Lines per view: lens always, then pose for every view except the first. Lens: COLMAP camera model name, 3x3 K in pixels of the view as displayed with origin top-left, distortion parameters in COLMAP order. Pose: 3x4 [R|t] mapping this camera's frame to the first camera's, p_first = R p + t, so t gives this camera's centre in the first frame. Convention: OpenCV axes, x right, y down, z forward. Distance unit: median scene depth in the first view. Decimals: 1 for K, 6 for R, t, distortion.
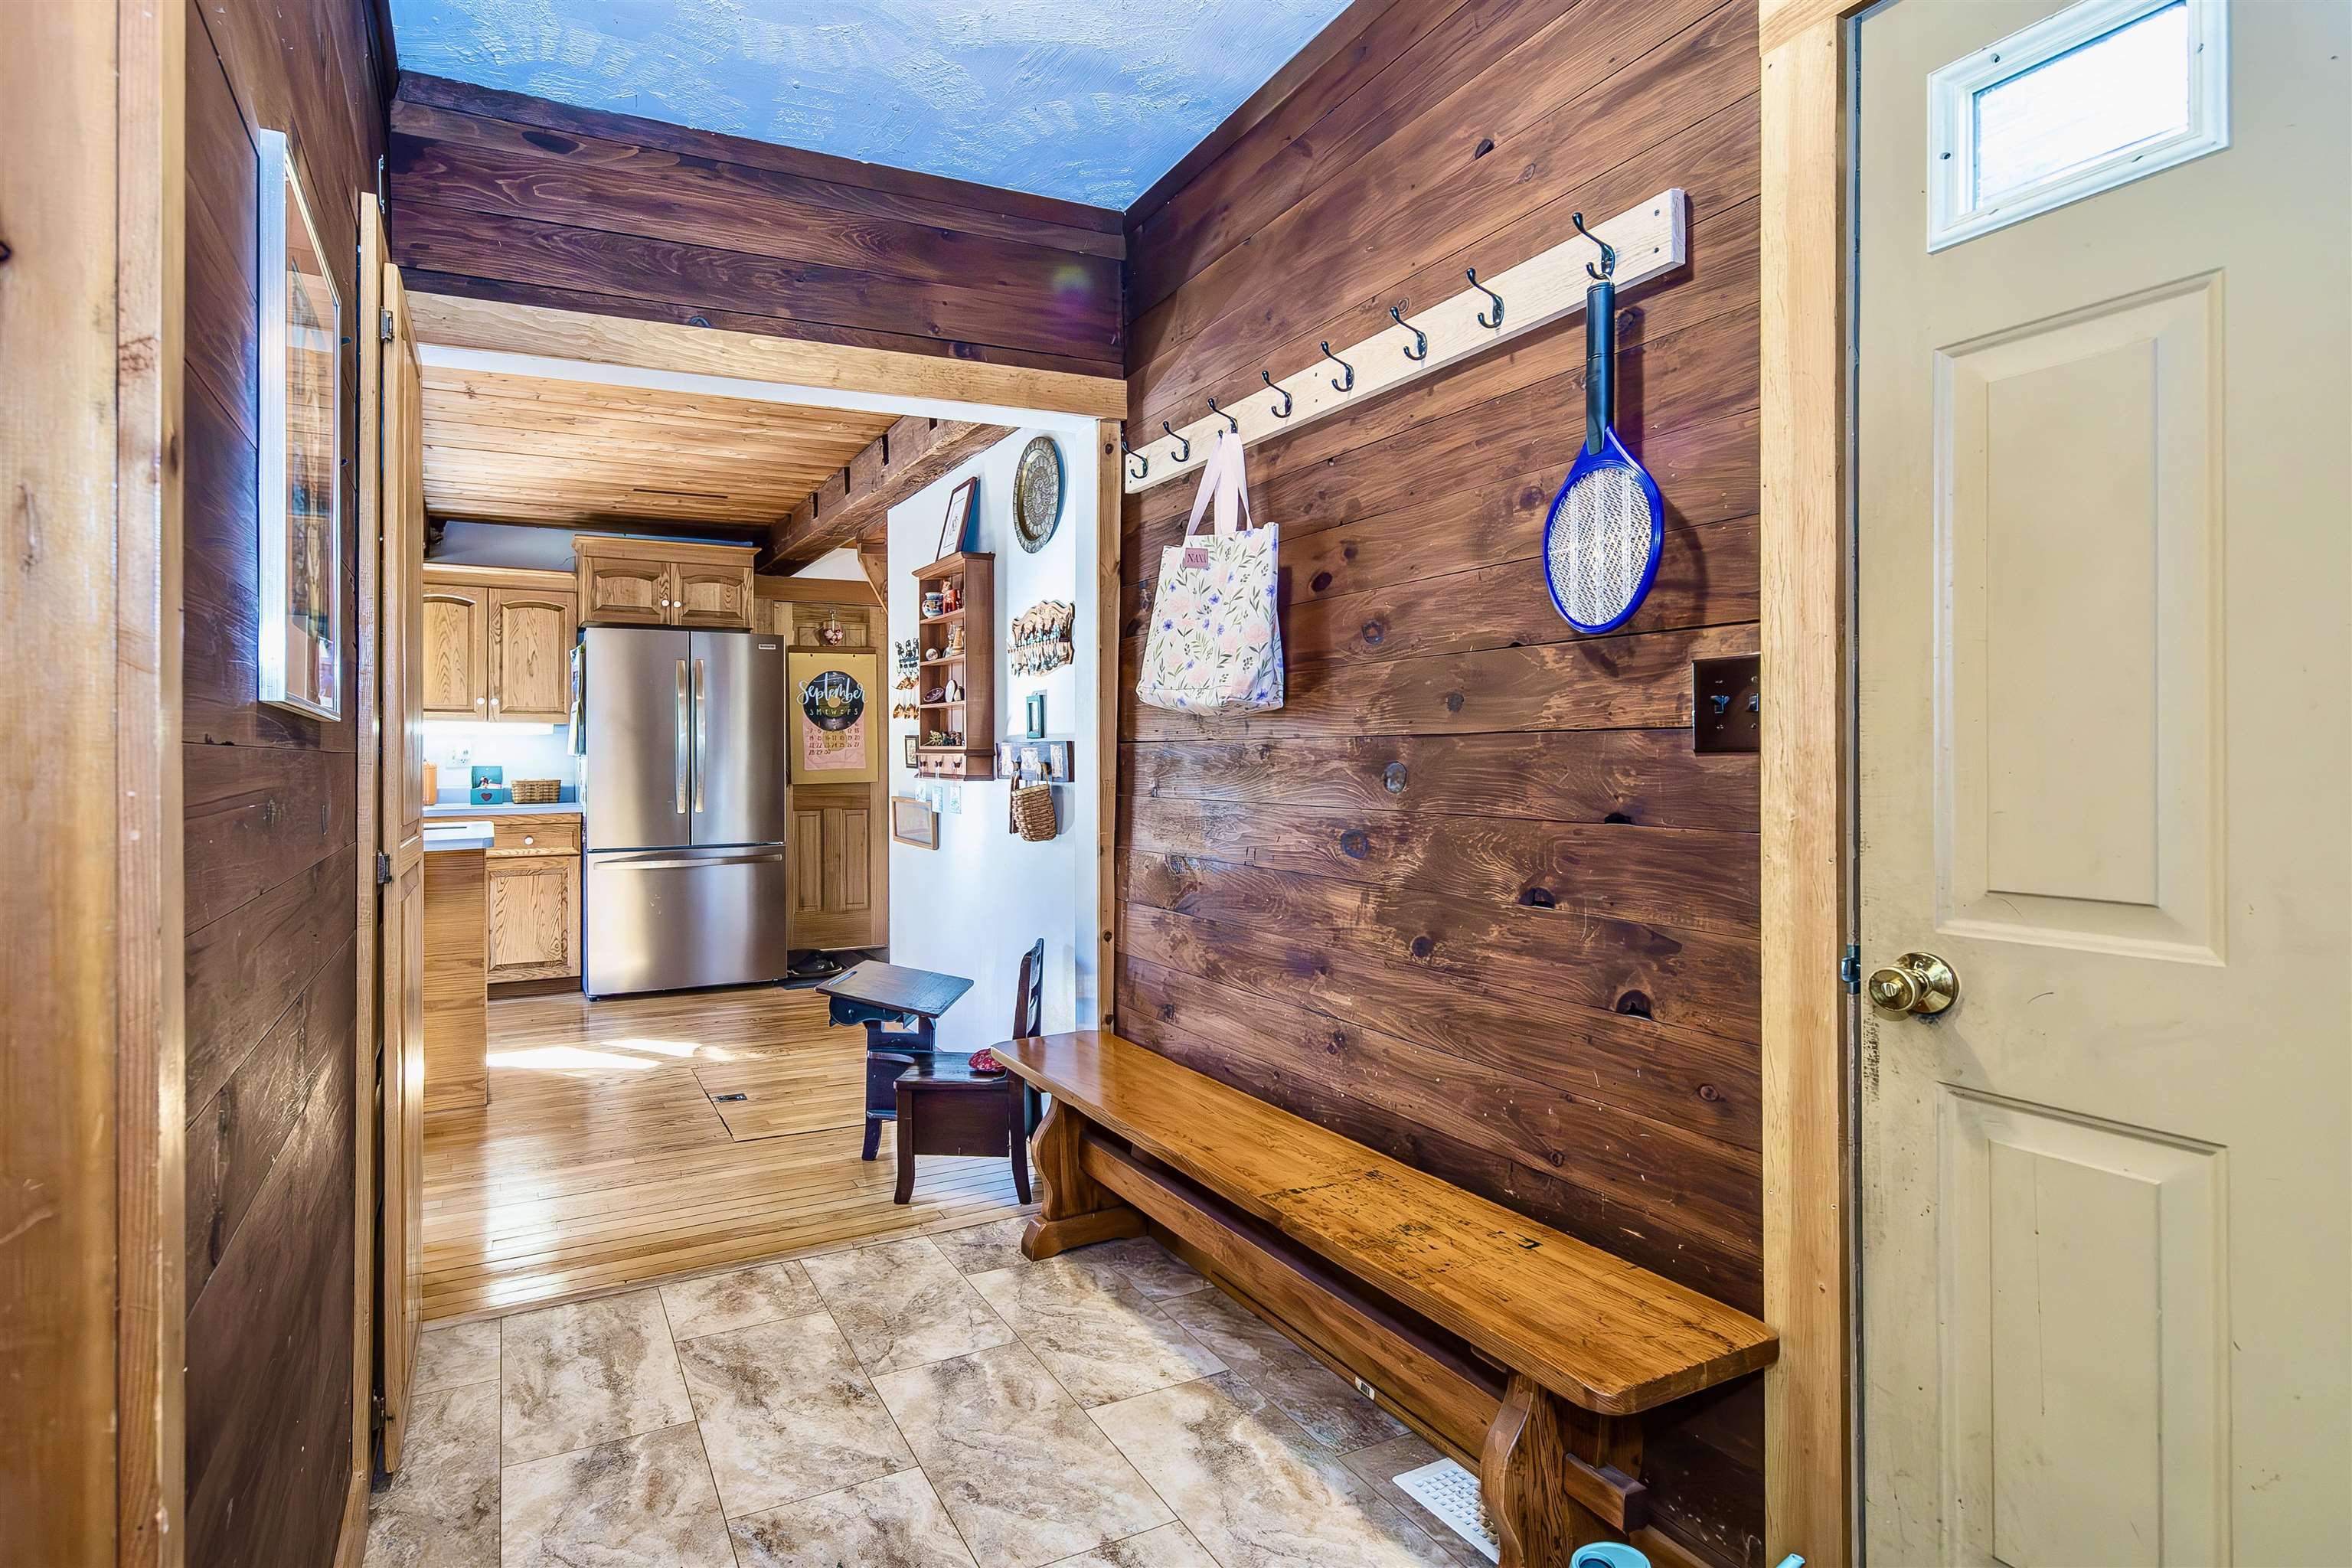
lens RADIAL K [[1280.3, 0, 1162.3], [0, 1280.3, 765.6], [0, 0, 1]] dist [-0.000680, 0.000128]
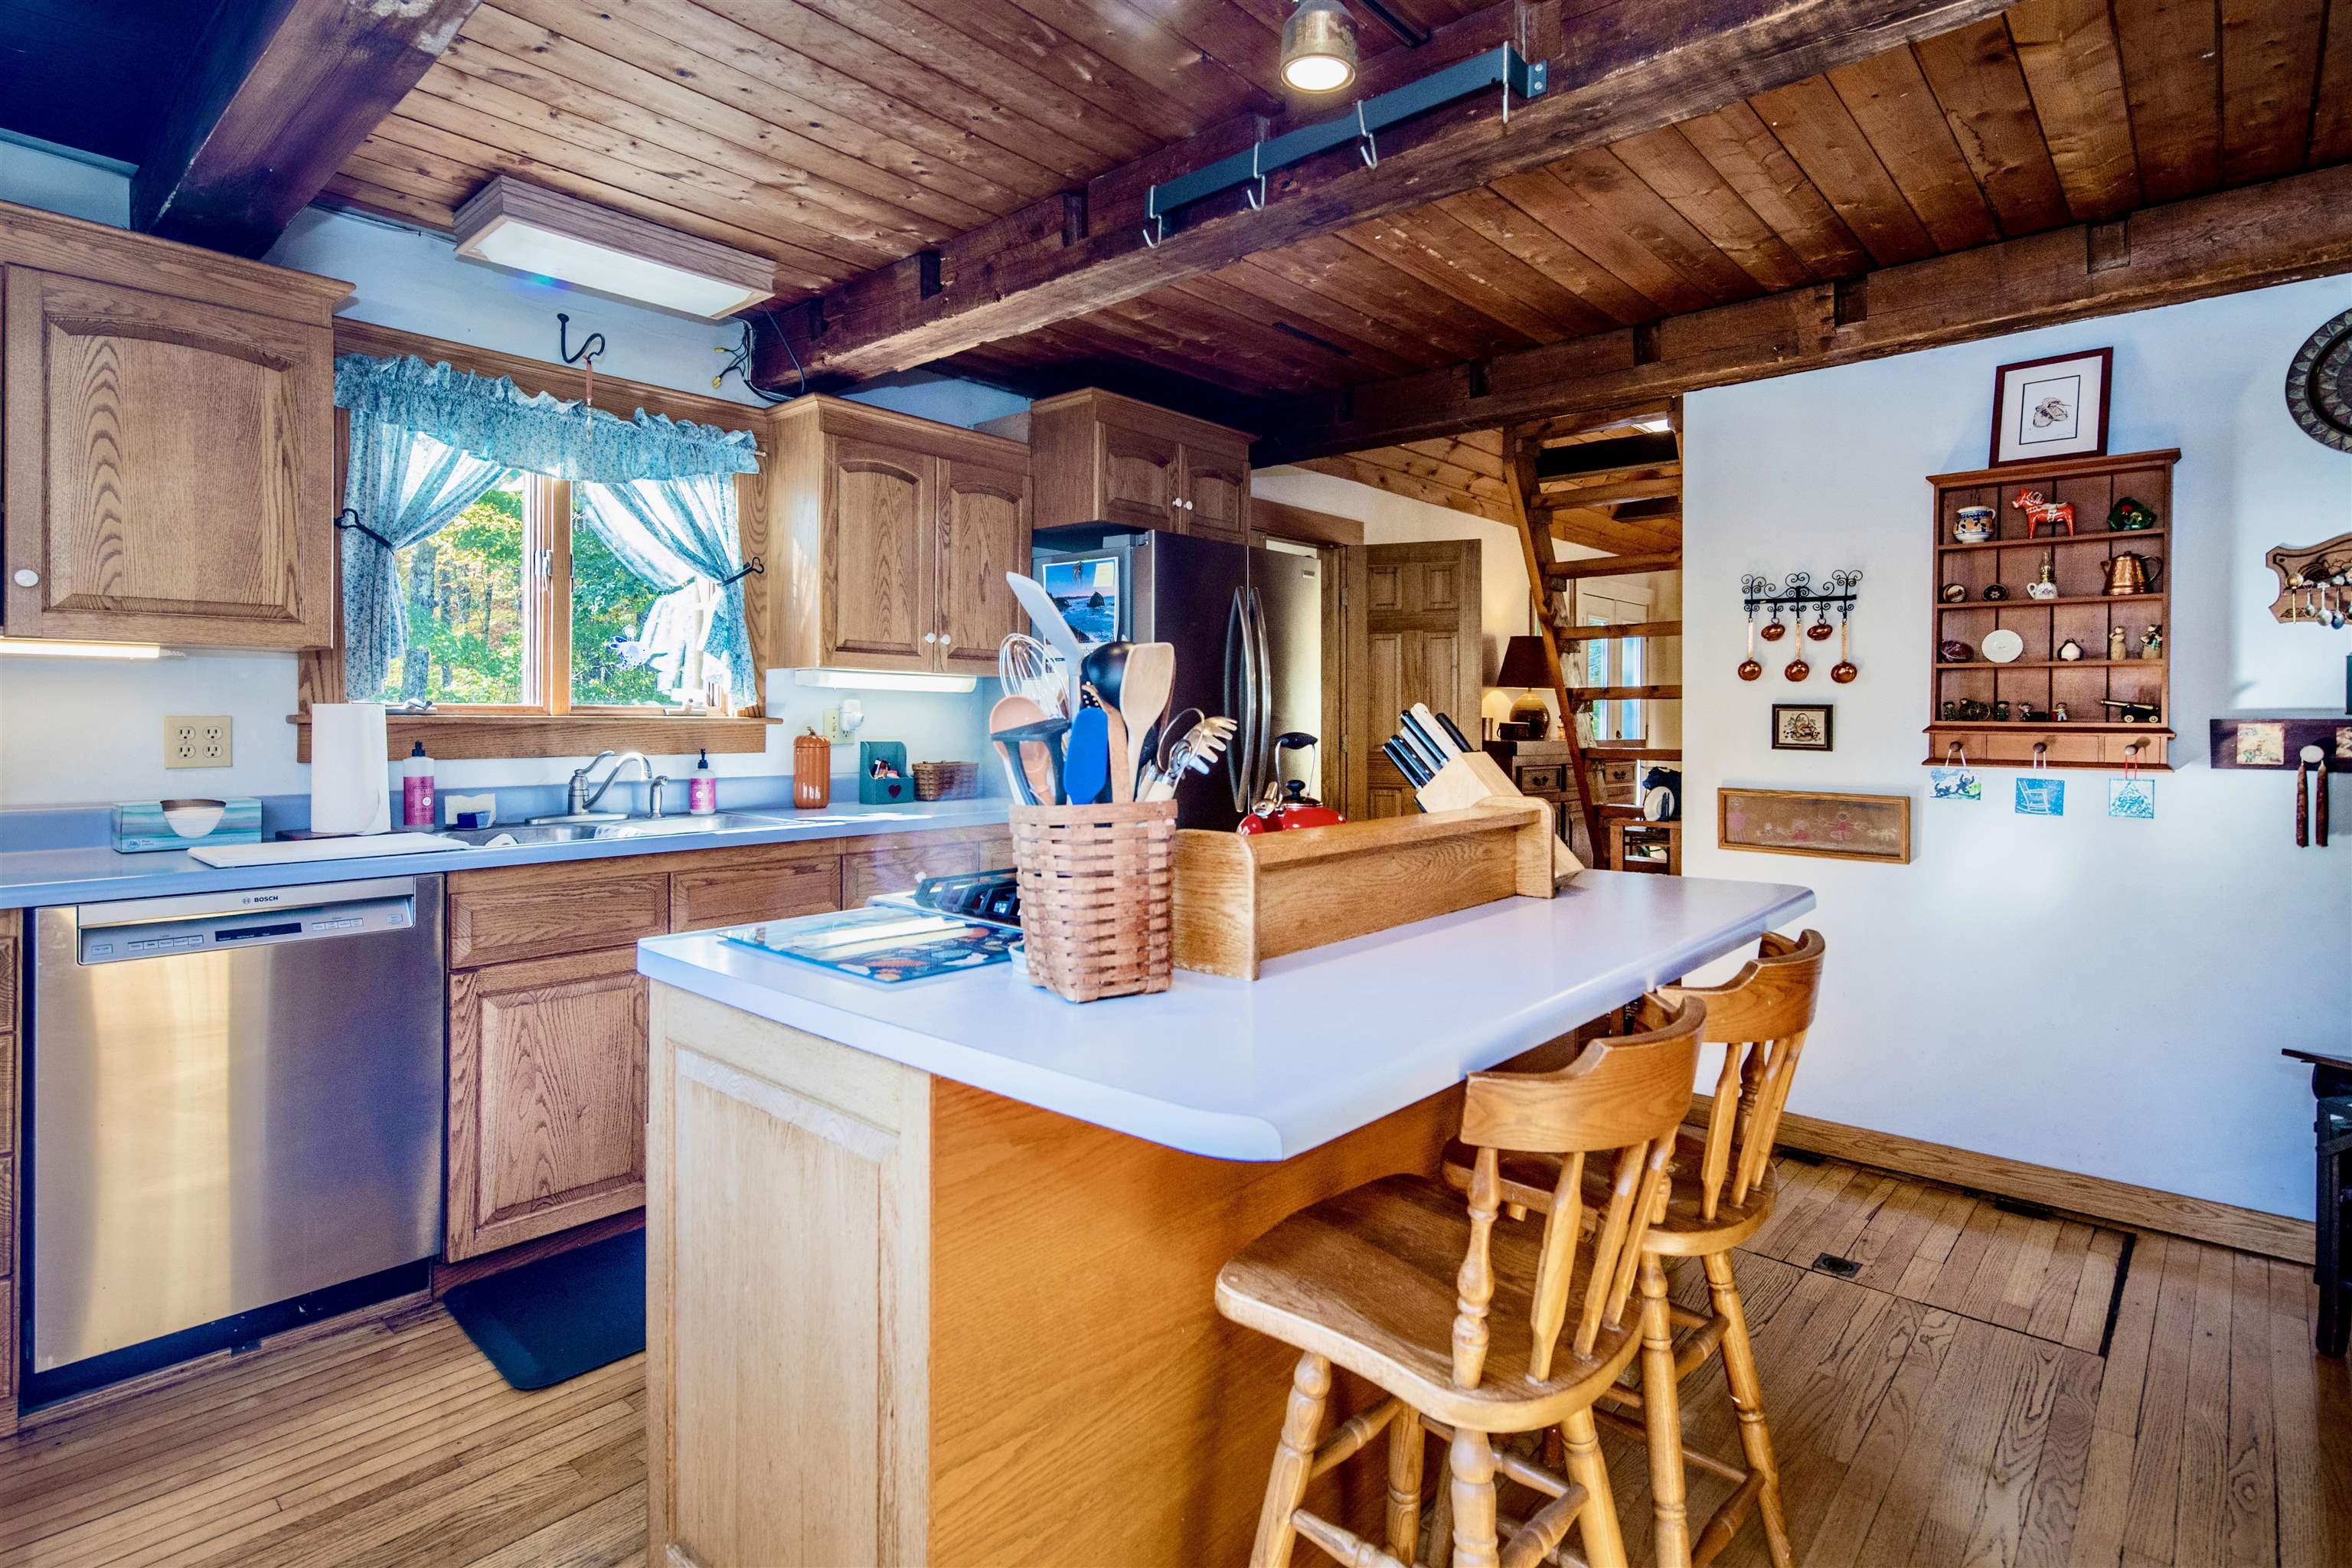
lens RADIAL K [[1183.1, 0, 1233.1], [0, 1183.1, 720.2], [0, 0, 1]] dist [0.006439, -0.000109]
pose [[0.924763, 0.003356, 0.380530, -0.615089], [-0.002794, 0.999994, -0.002029, -0.009496], [-0.380534, 0.000813, 0.924766, 0.411398]]
